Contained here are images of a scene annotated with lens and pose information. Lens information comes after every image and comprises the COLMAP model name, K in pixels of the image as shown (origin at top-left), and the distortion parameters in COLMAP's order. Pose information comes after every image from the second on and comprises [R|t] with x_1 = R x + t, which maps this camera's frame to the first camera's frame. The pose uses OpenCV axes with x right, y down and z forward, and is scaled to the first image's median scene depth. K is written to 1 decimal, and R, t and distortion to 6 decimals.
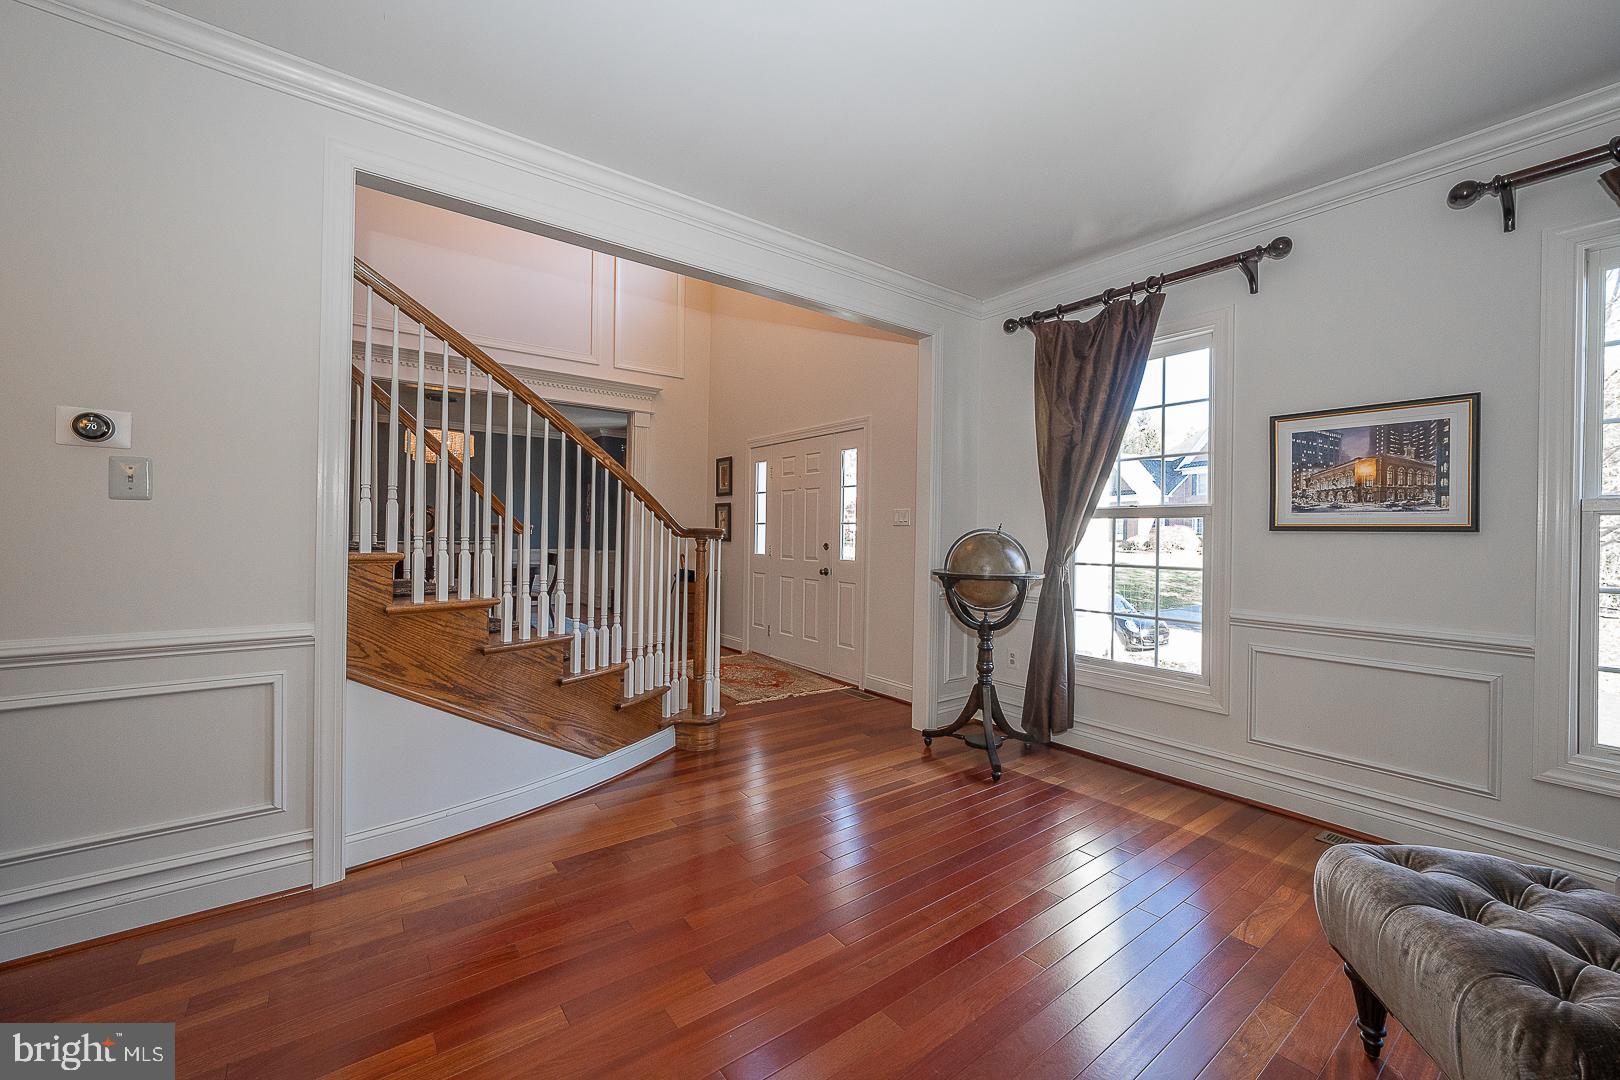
lens RADIAL K [[642.8, 0, 808.1], [0, 642.8, 528.8], [0, 0, 1]] dist [-0.001064, -0.000223]
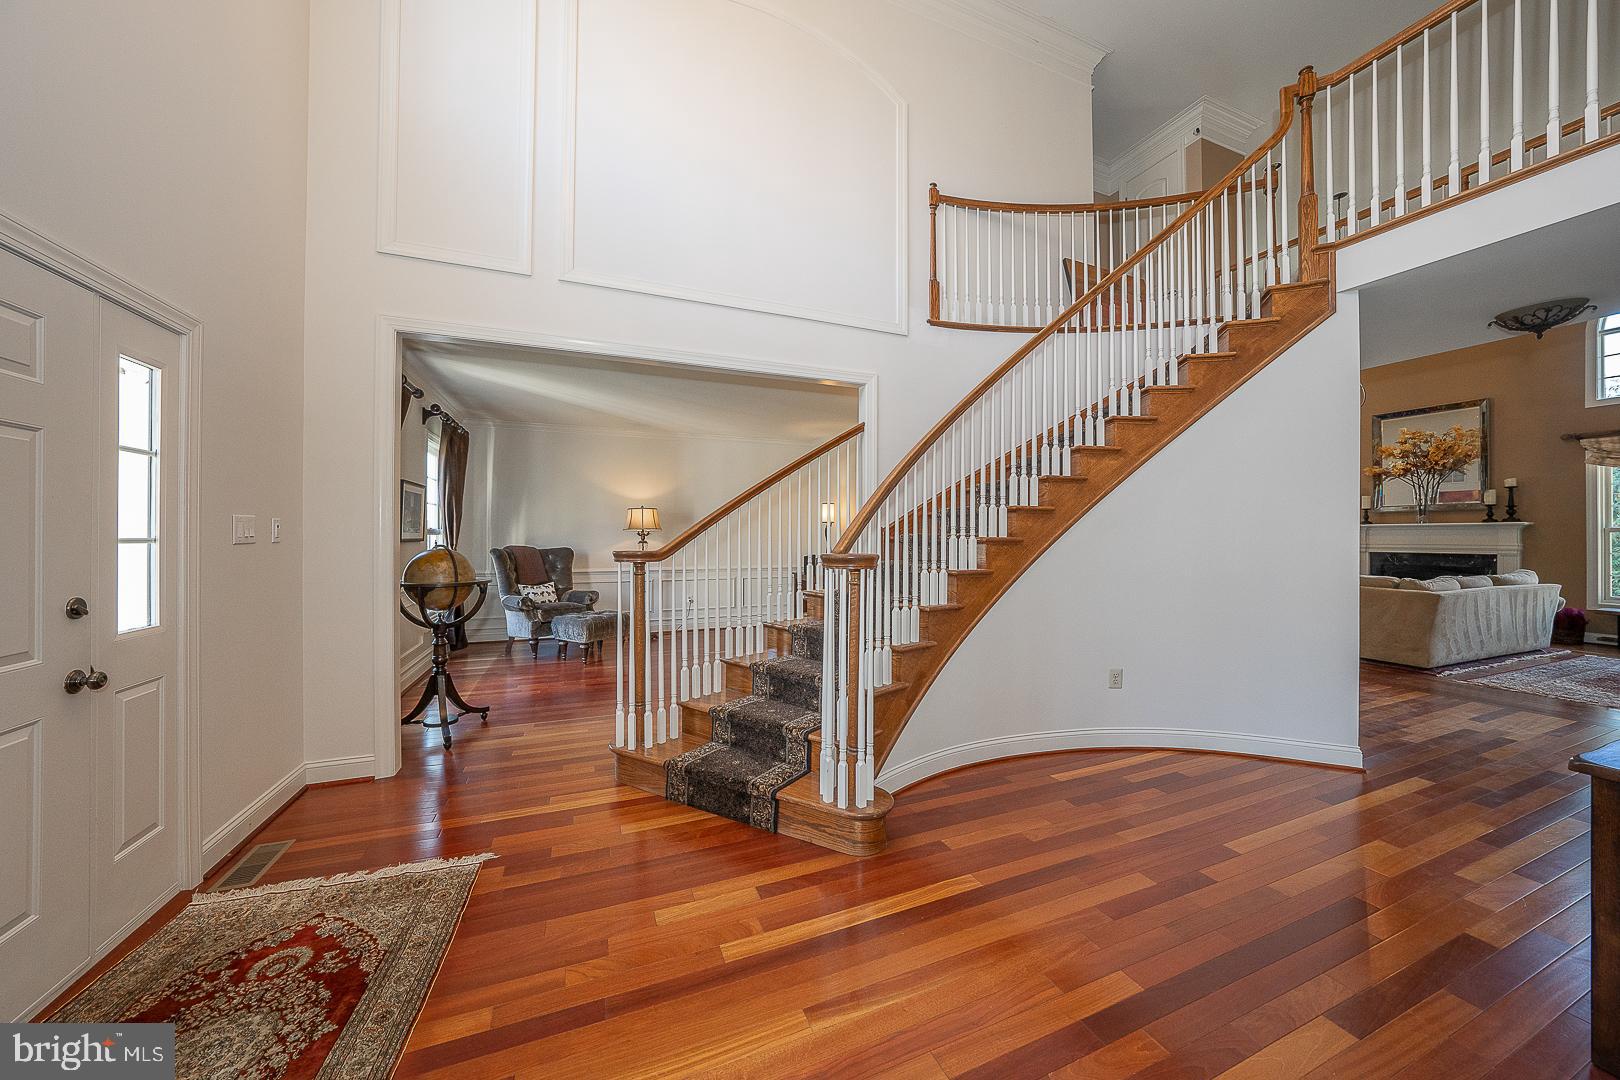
lens RADIAL K [[554.8, 0, 810.4], [0, 554.8, 534.7], [0, 0, 1]] dist [-0.031249, 0.006822]
pose [[-0.965796, -0.010592, 0.259088, -0.723853], [-0.010707, 0.999942, 0.000969, -0.028695], [-0.259083, -0.001838, -0.965853, 2.003773]]
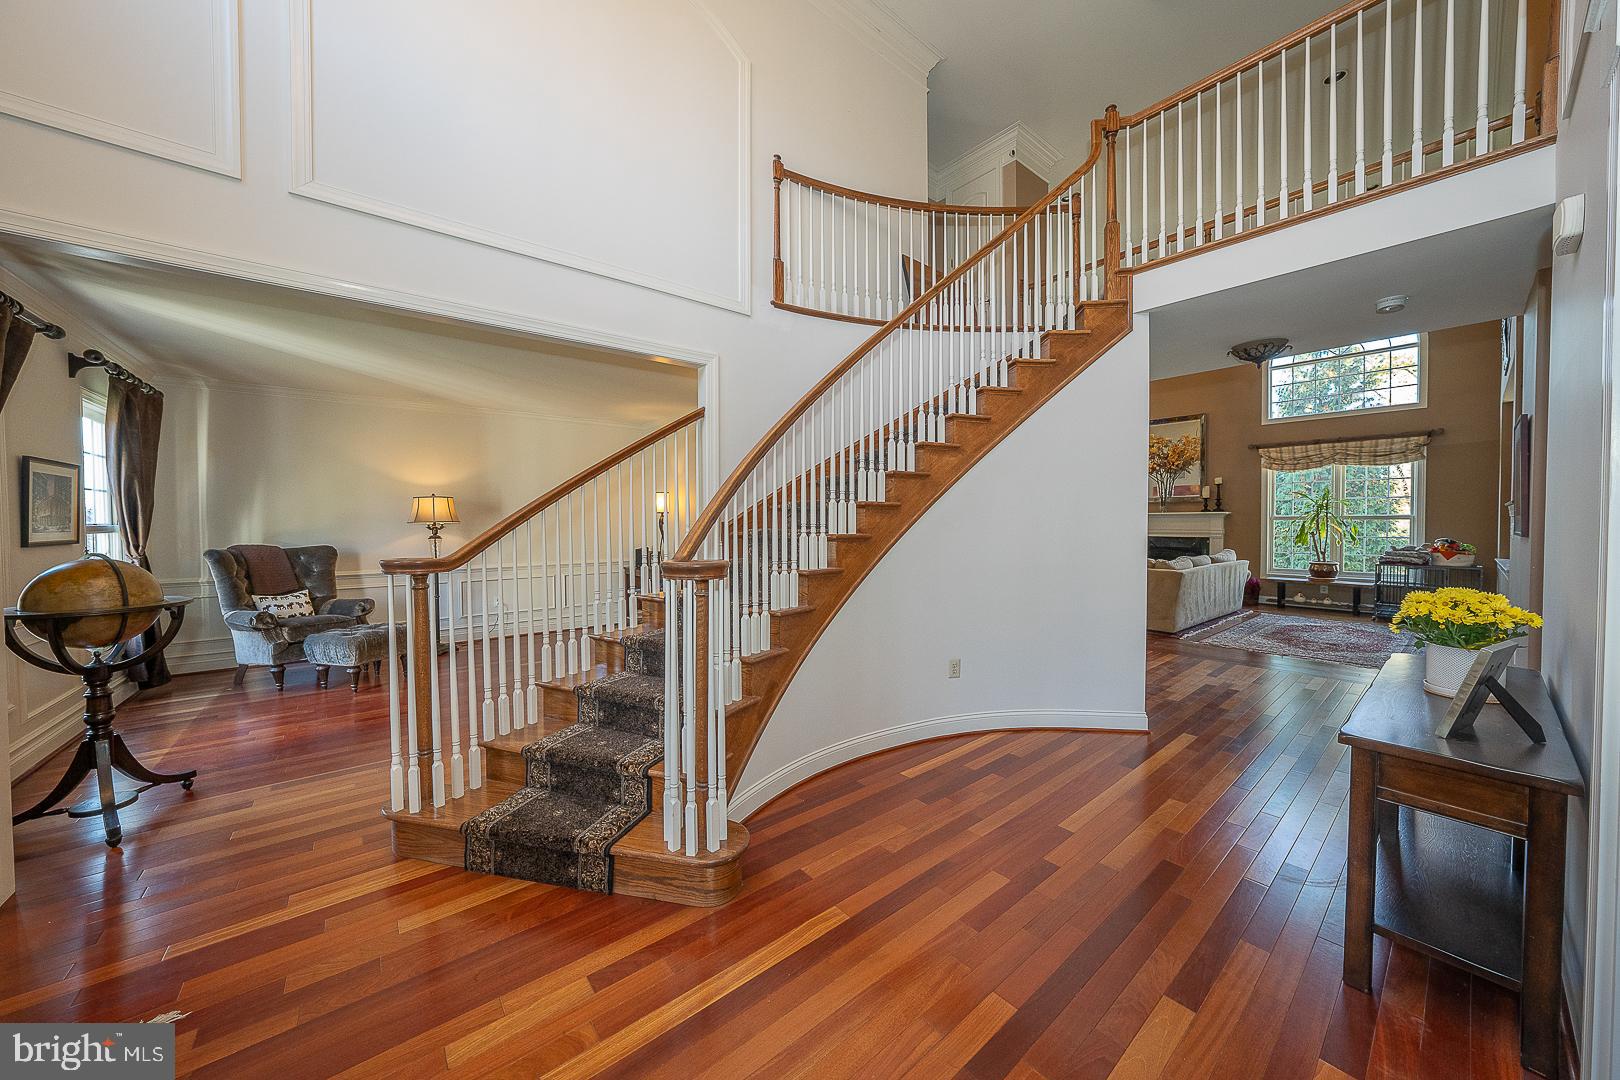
lens RADIAL K [[554.8, 0, 810.4], [0, 554.8, 534.7], [0, 0, 1]] dist [-0.031249, 0.006822]
pose [[-0.999349, -0.004216, -0.035835, -0.692170], [-0.005096, 0.999687, 0.024489, -0.049481], [0.035720, 0.024656, -0.999058, 1.913749]]
